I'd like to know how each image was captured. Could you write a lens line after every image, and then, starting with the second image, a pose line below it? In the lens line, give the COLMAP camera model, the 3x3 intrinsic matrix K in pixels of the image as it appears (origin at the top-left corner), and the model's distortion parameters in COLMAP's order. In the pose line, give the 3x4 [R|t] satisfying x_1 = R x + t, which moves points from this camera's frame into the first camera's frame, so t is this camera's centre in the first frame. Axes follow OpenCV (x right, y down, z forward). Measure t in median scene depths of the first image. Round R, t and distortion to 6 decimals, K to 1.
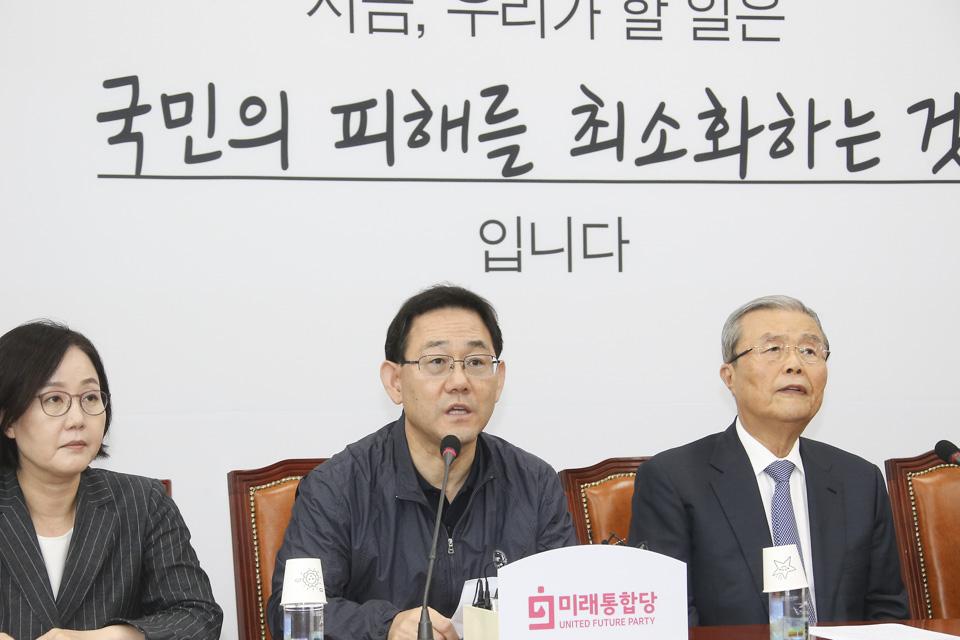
lens RADIAL K [[2580.2, 0, 512.3], [0, 2580.2, 340.2], [0, 0, 1]] dist [0.627794, 0.000000]
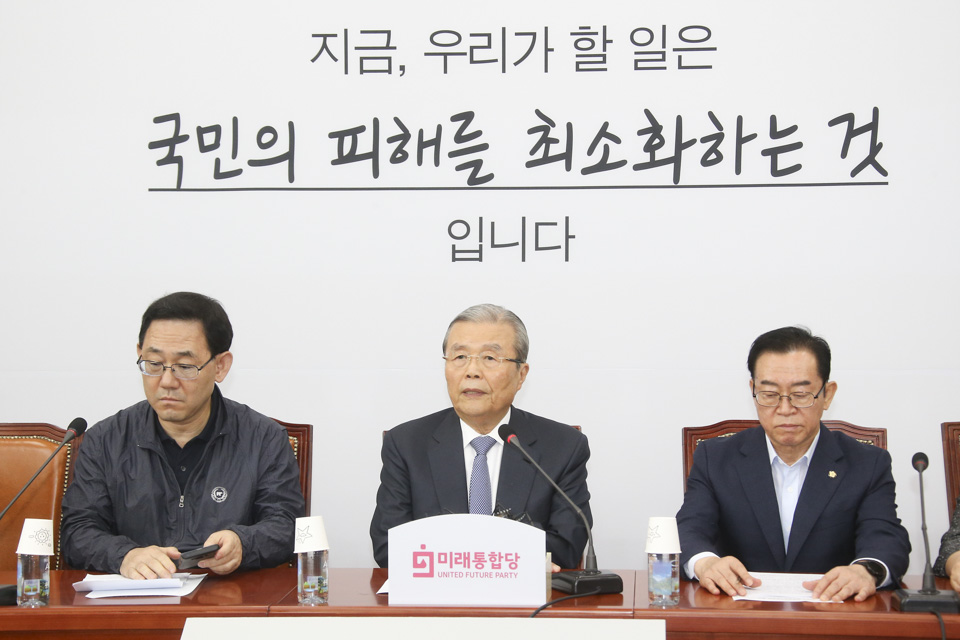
lens RADIAL K [[2056.8, 0, 504.6], [0, 2056.8, 328.0], [0, 0, 1]] dist [0.488391, 0.000000]
pose [[0.928178, 0.023756, -0.371379, 0.385695], [-0.005452, 0.998721, 0.050259, -0.044511], [0.372098, -0.044624, 0.927120, 0.078481]]
